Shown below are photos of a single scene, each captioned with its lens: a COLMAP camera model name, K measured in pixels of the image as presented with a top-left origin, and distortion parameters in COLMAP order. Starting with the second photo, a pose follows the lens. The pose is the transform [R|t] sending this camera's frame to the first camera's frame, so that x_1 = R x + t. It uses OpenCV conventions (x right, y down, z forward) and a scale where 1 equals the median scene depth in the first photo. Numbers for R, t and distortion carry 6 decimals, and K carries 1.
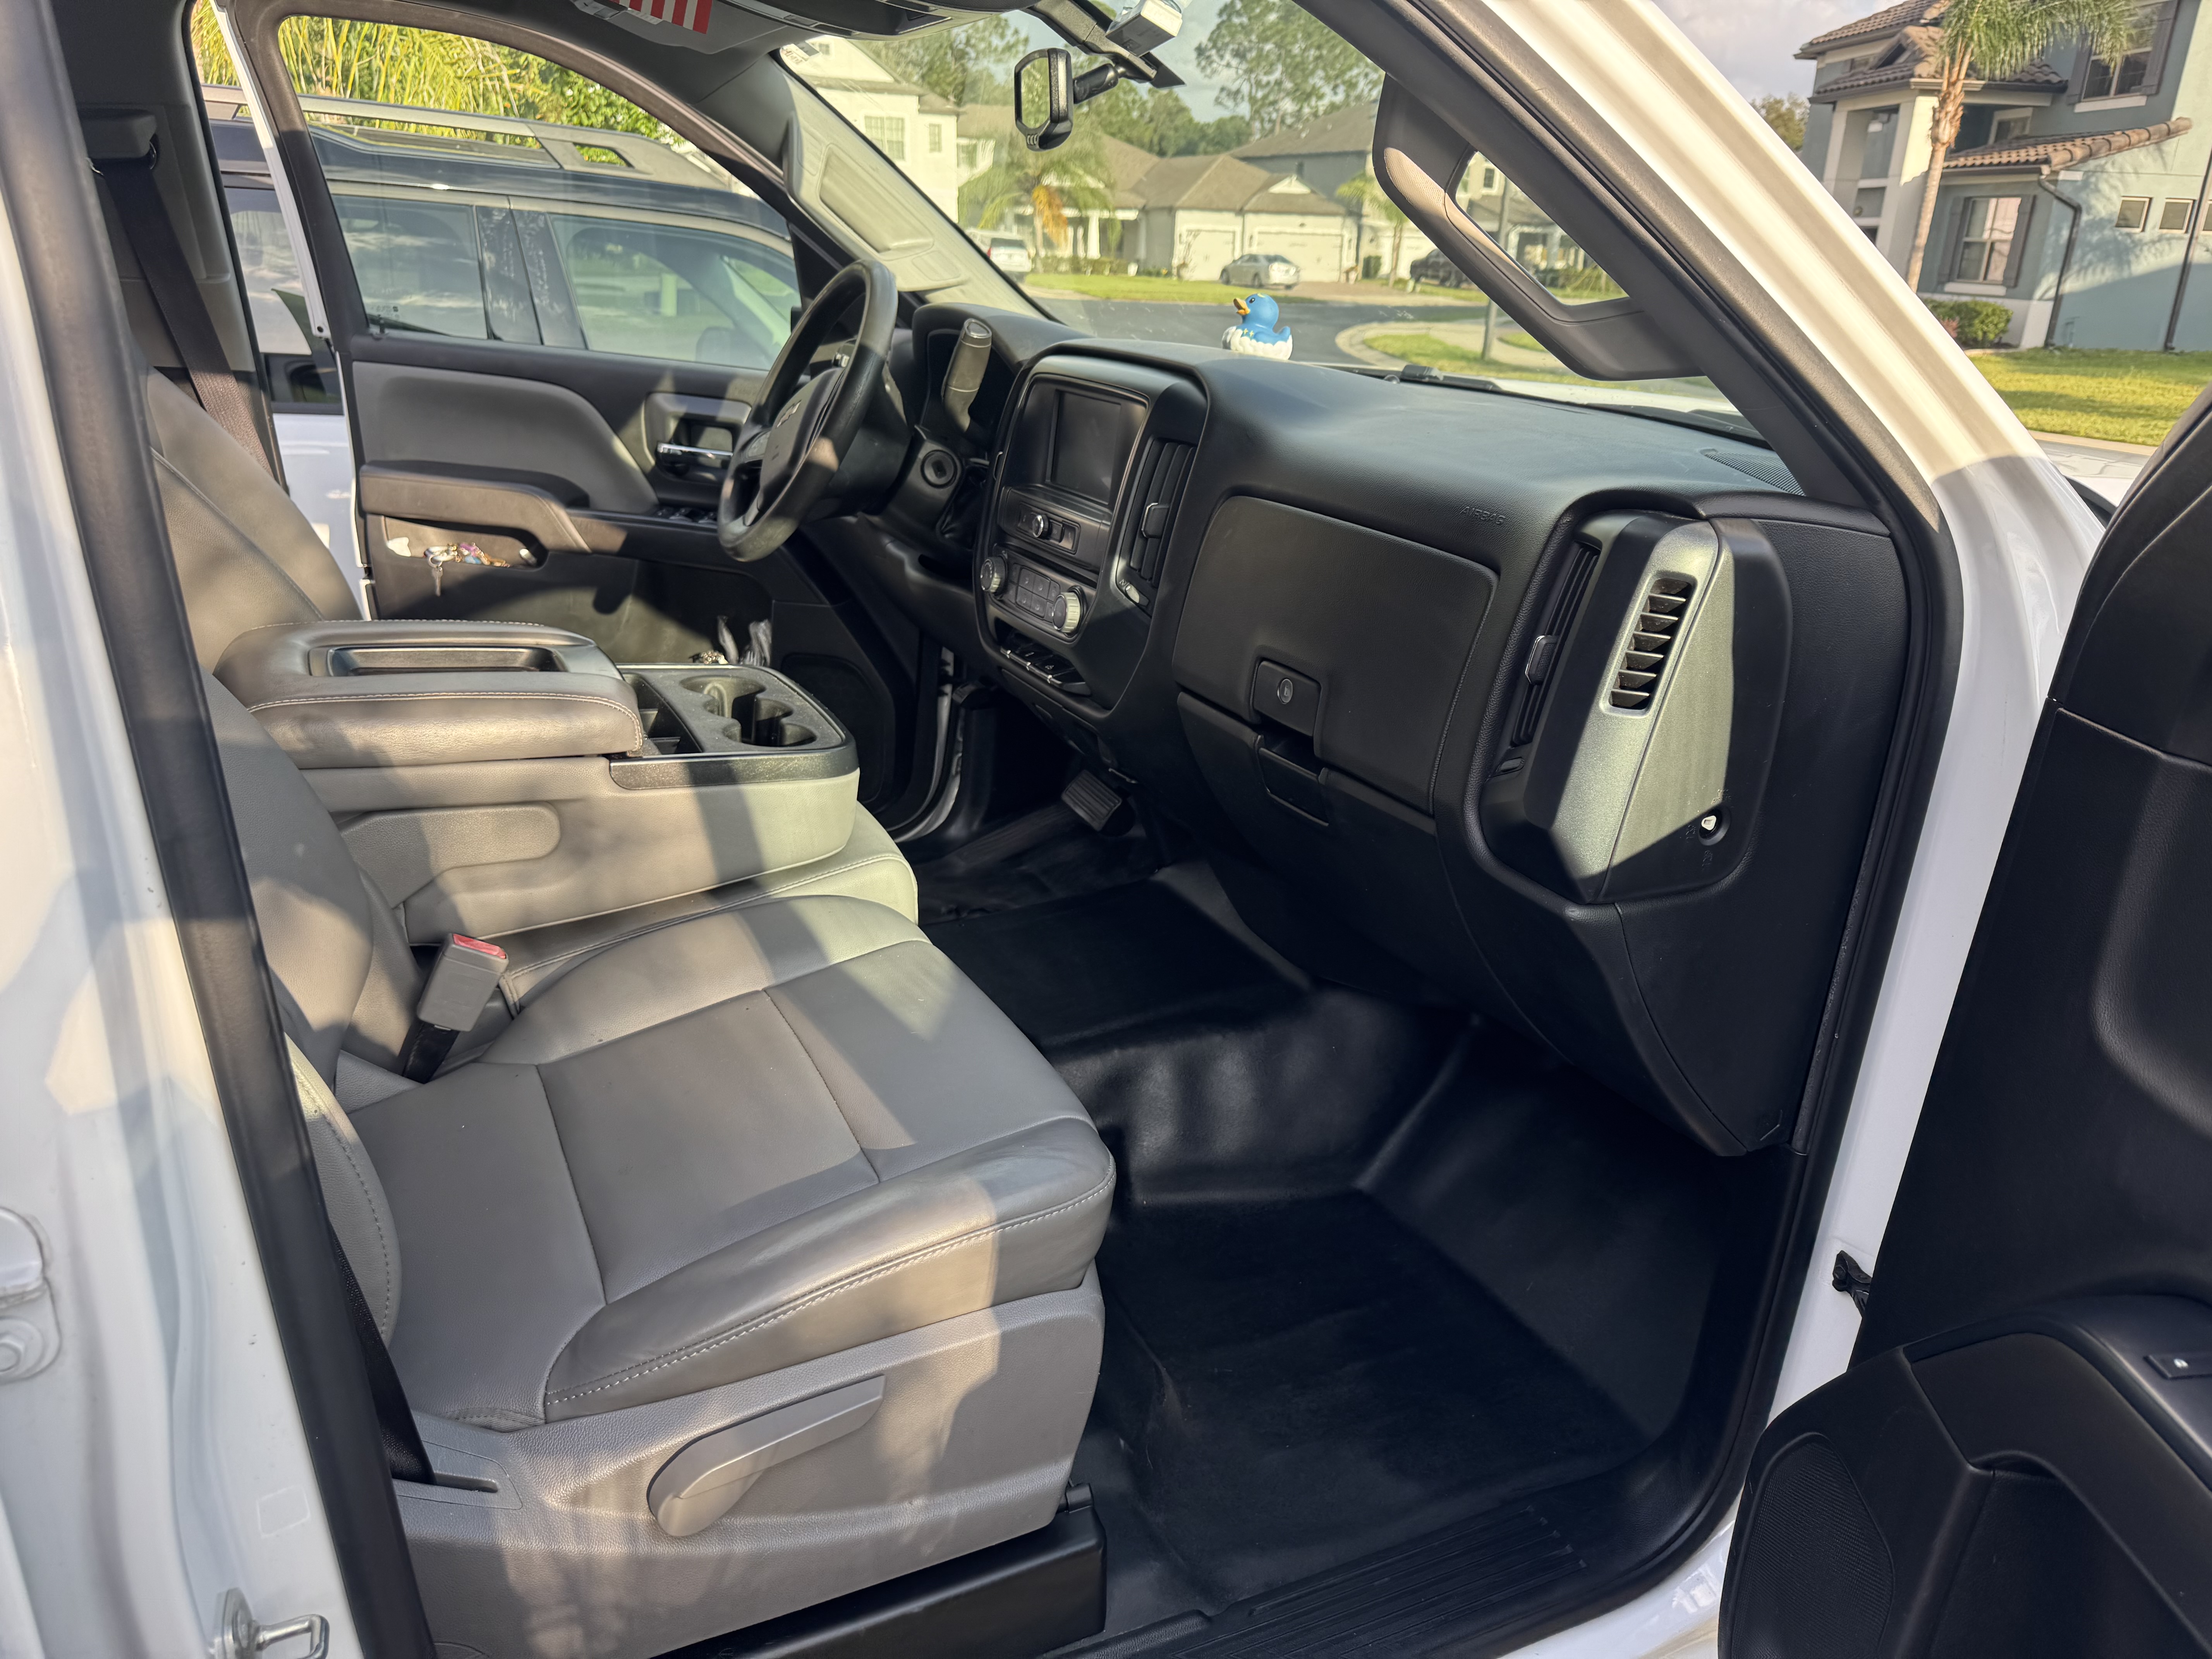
lens RADIAL K [[1574.5, 0, 1106.0], [0, 1574.5, 829.5], [0, 0, 1]] dist [0.056508, -0.103577]
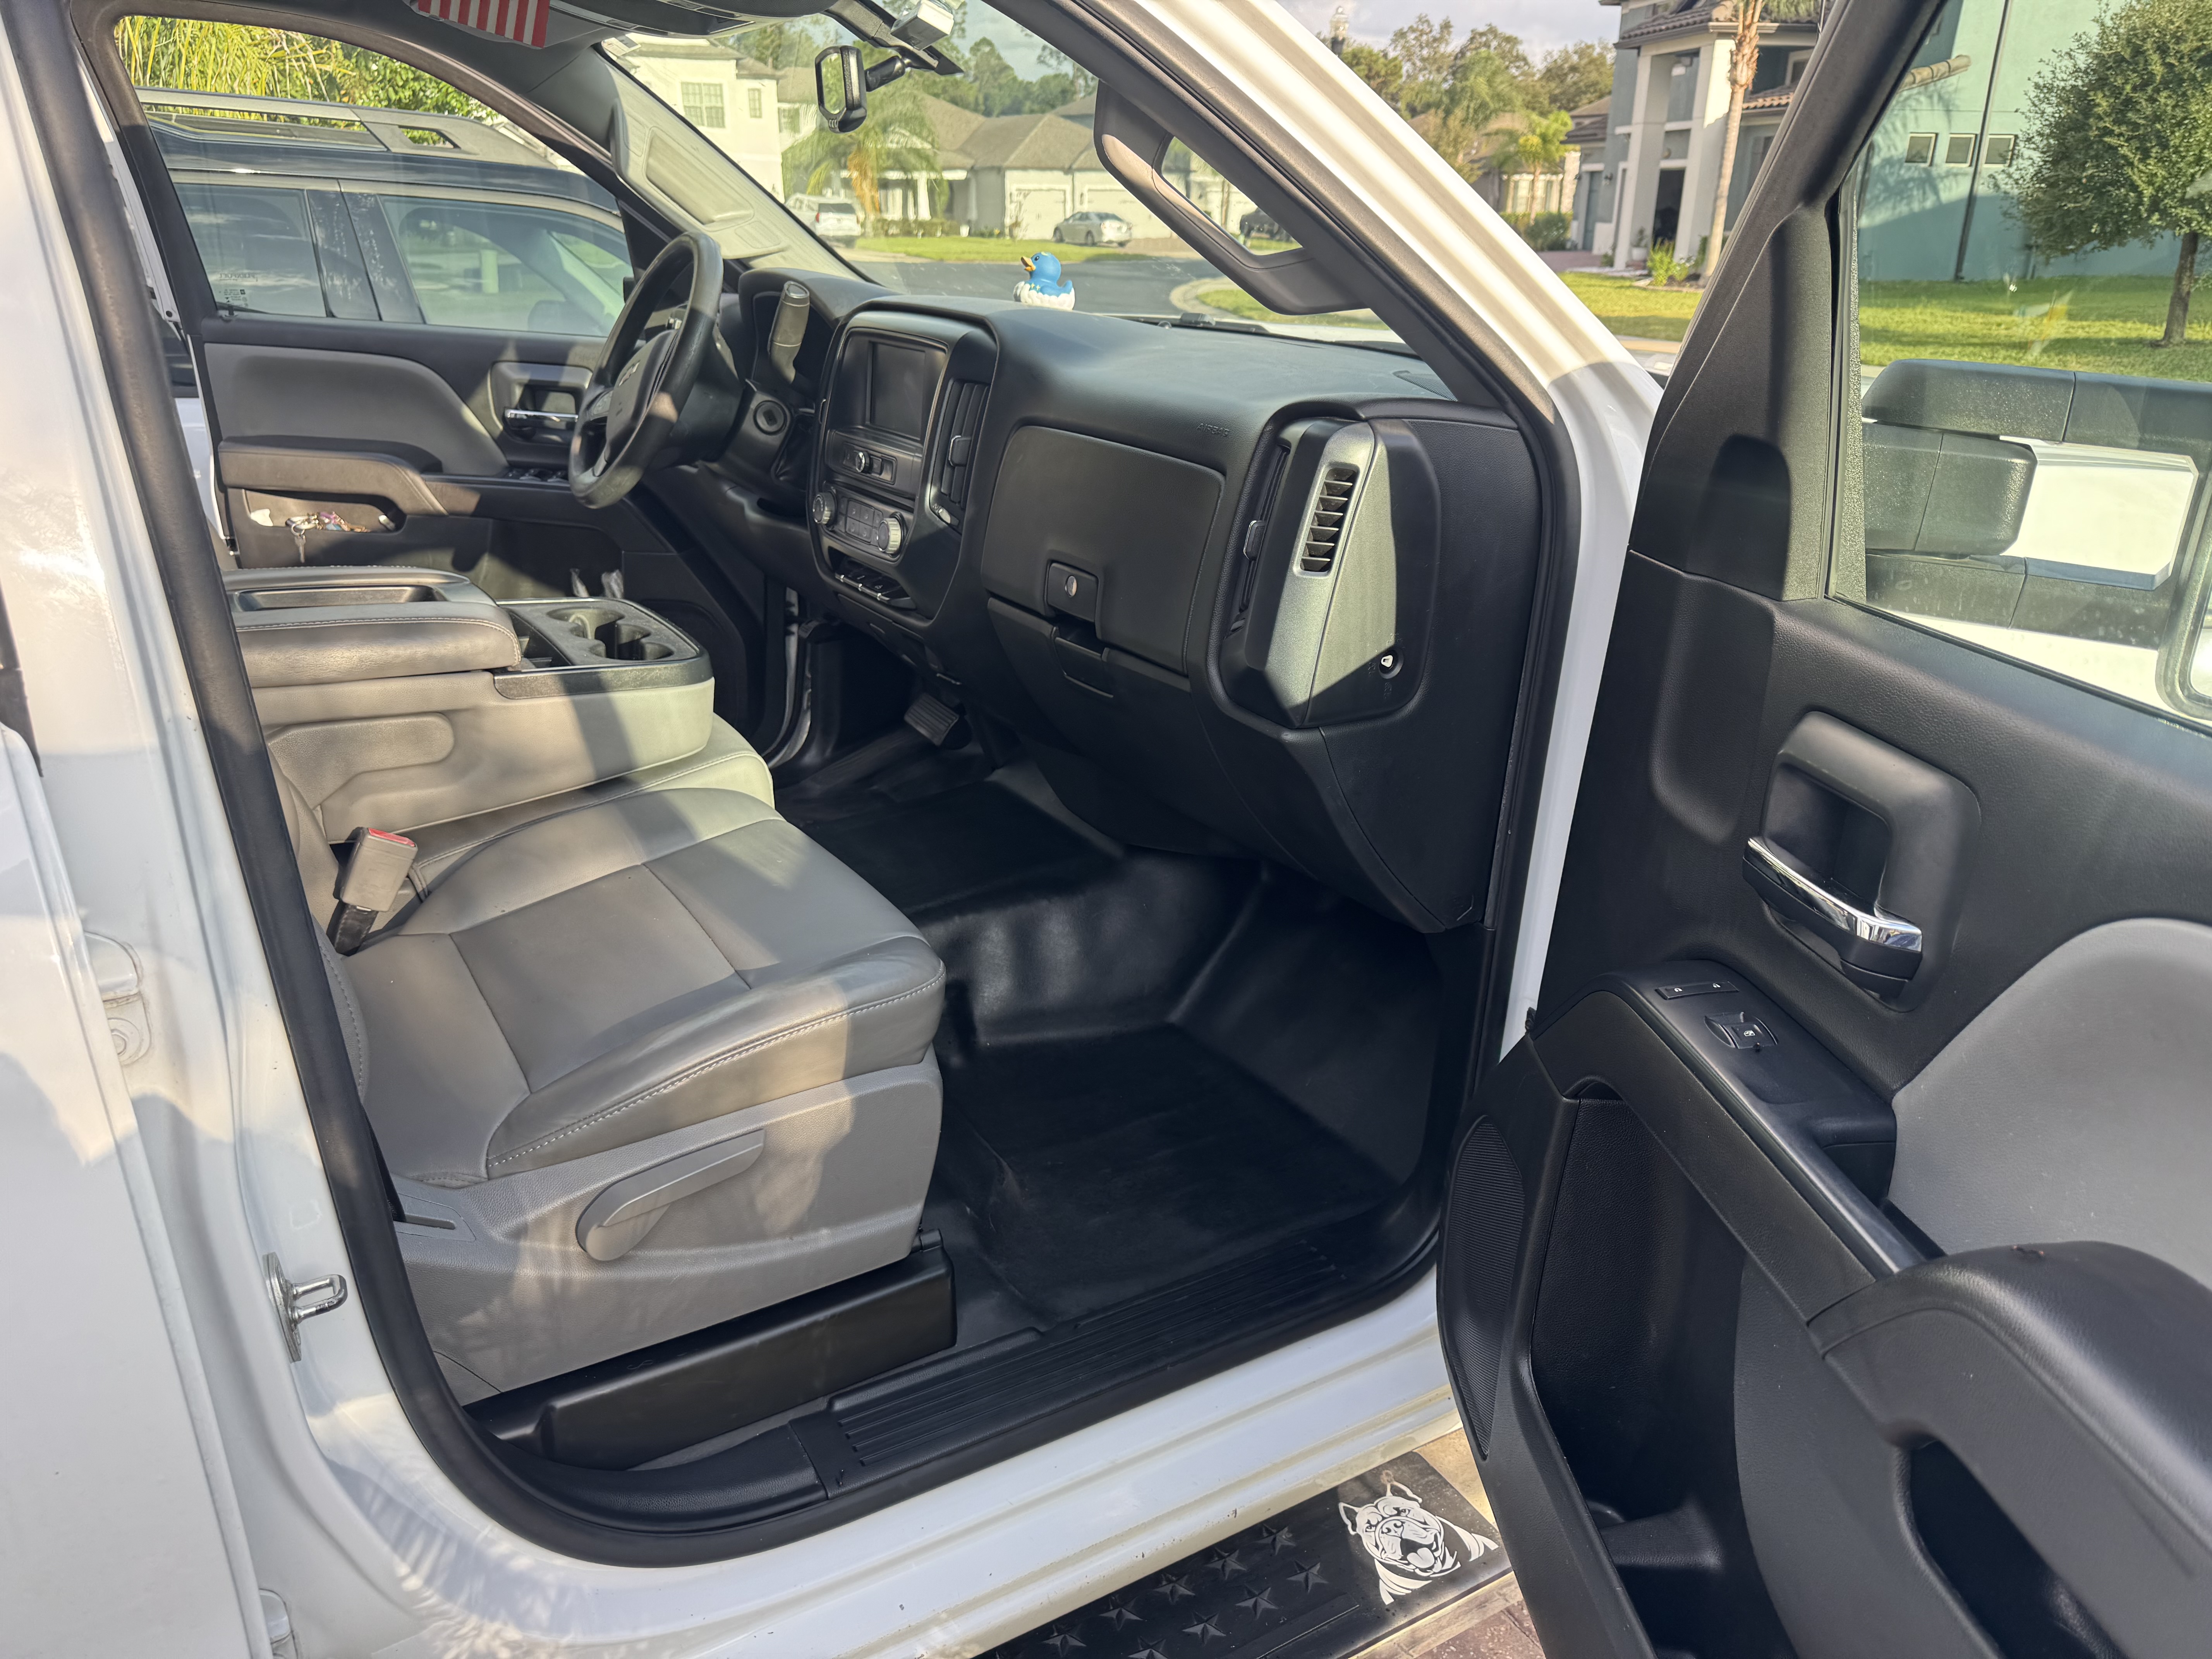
lens RADIAL K [[1571.1, 0, 1097.5], [0, 1571.1, 828.6], [0, 0, 1]] dist [0.029871, -0.061232]
pose [[0.995234, -0.057861, 0.078497, 0.021567], [0.056002, 0.998100, 0.025676, 0.048614], [-0.079834, -0.021158, 0.996584, -0.141766]]
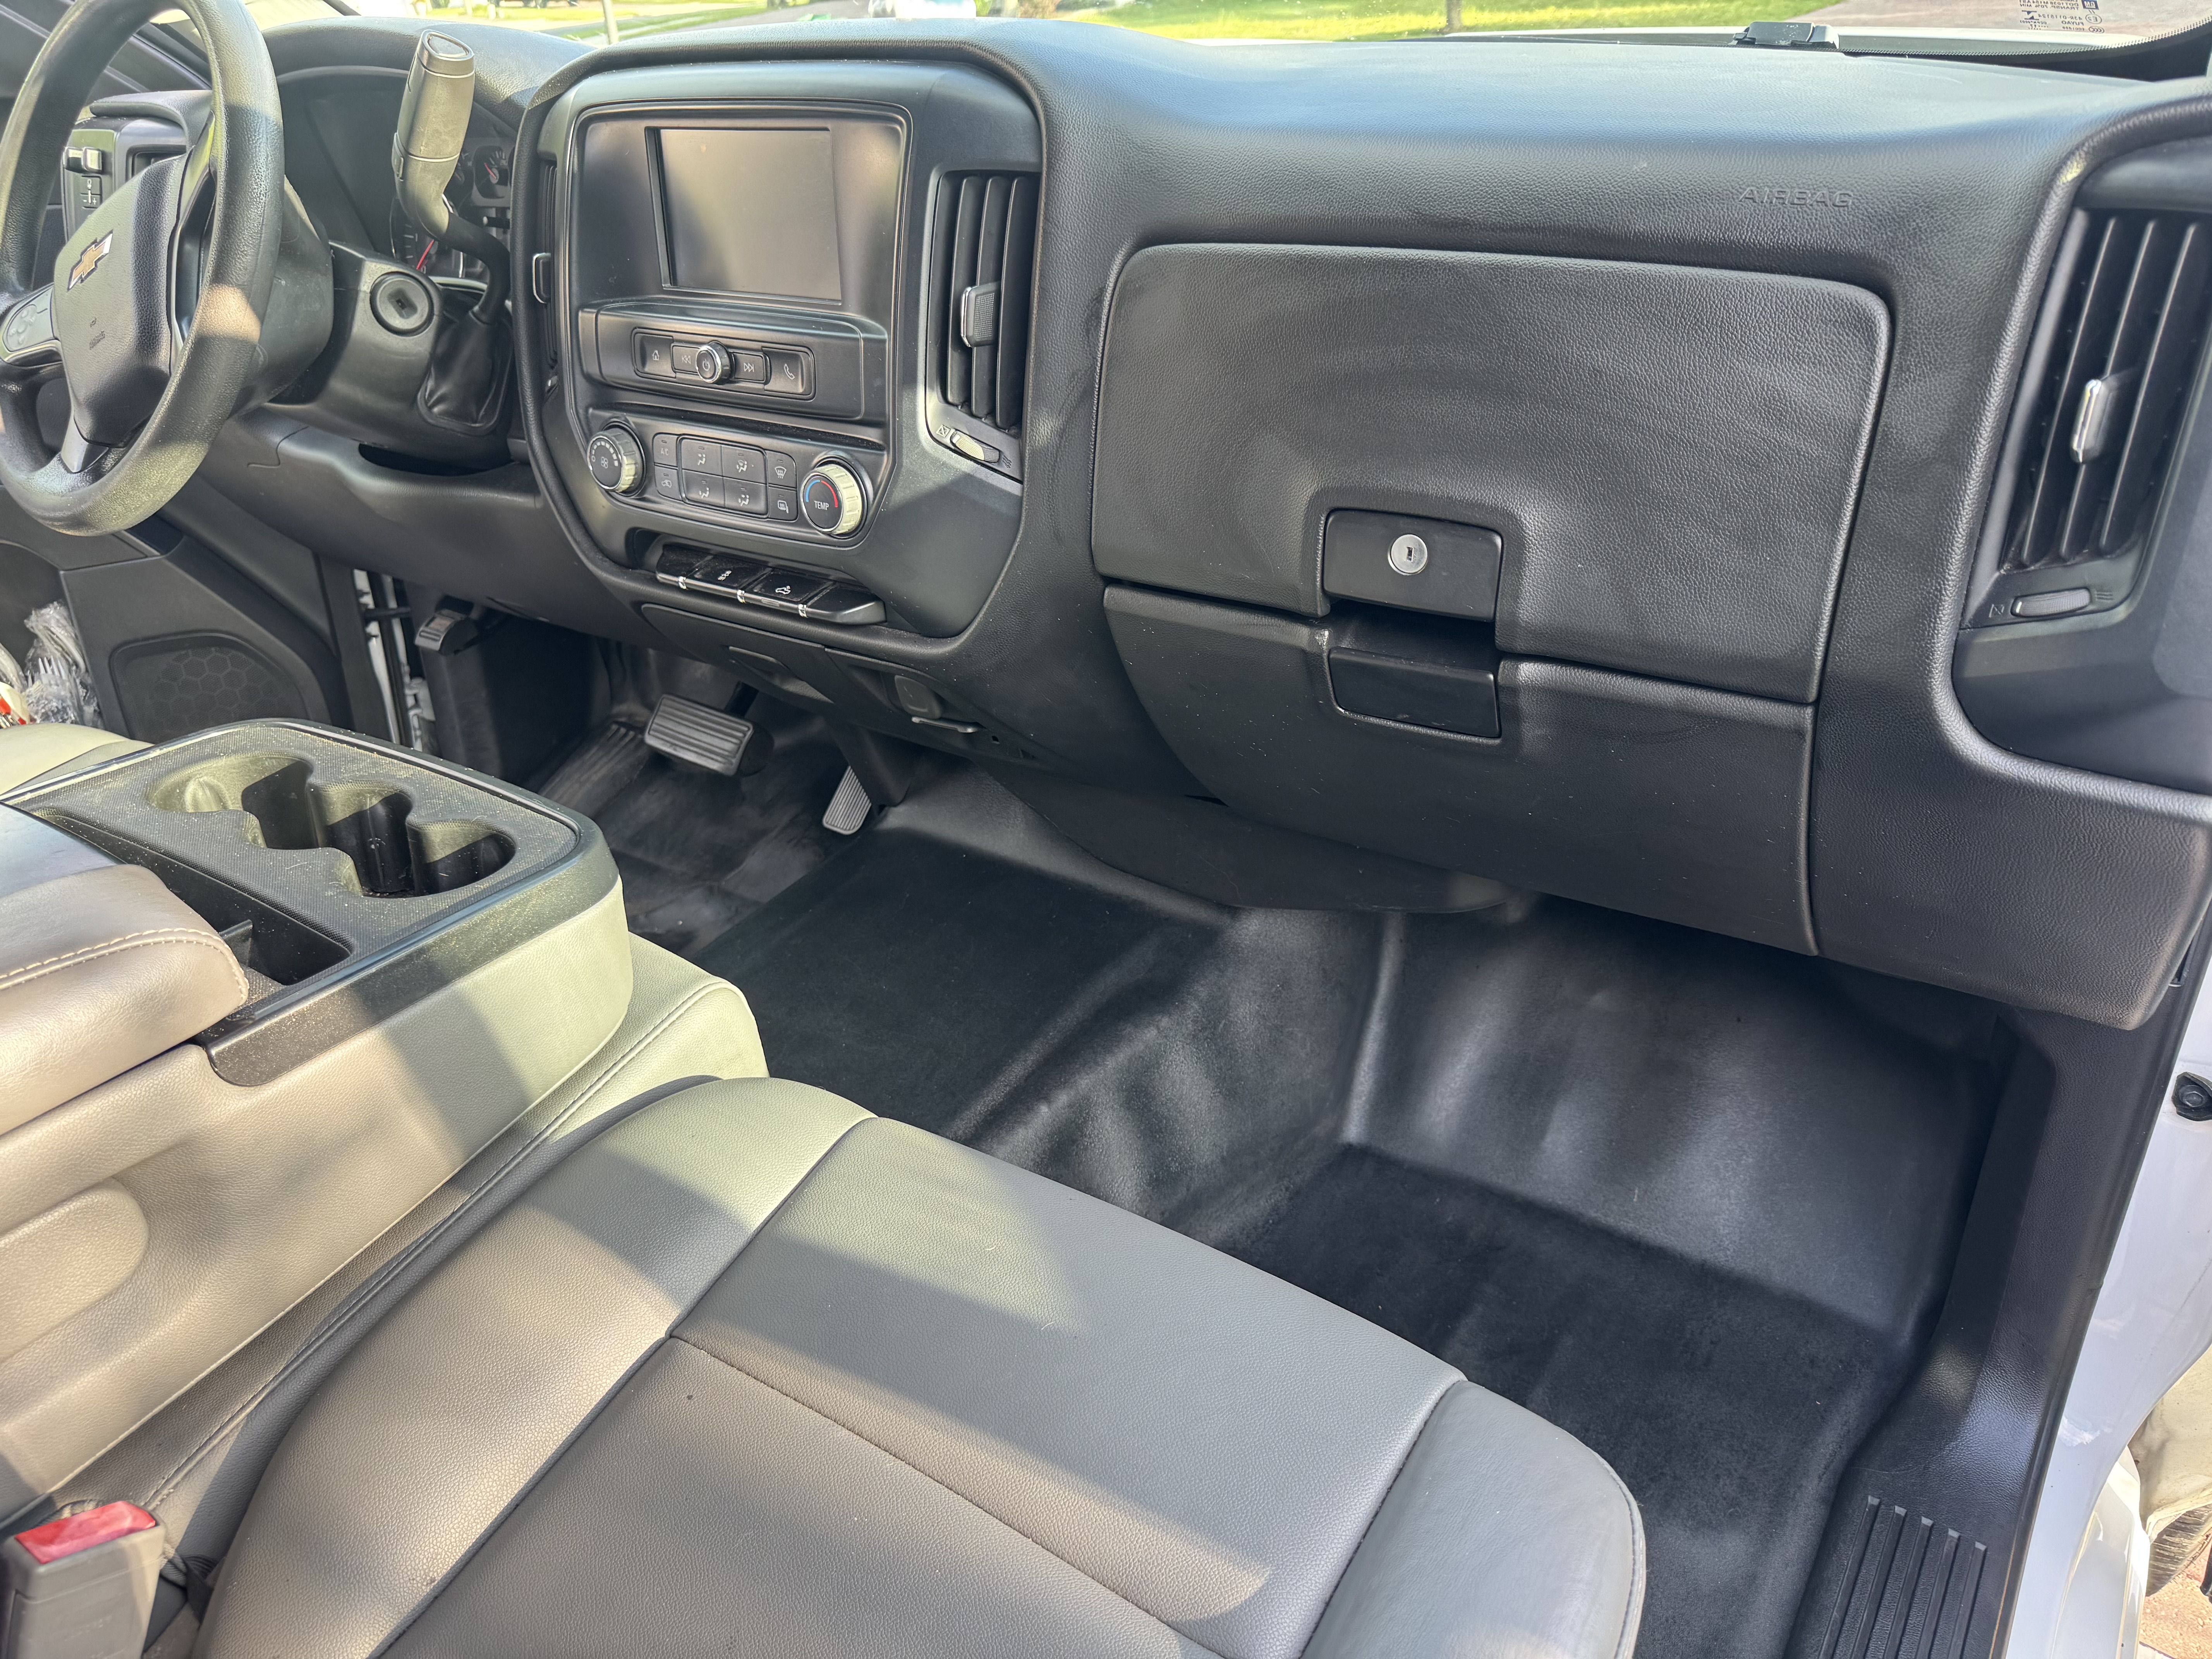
lens RADIAL K [[1571.1, 0, 1097.5], [0, 1571.1, 828.6], [0, 0, 1]] dist [0.029871, -0.061232]
pose [[0.862012, -0.317905, 0.394807, -0.190818], [0.253245, 0.944810, 0.207848, -0.104232], [-0.439093, -0.079185, 0.894945, 0.355165]]
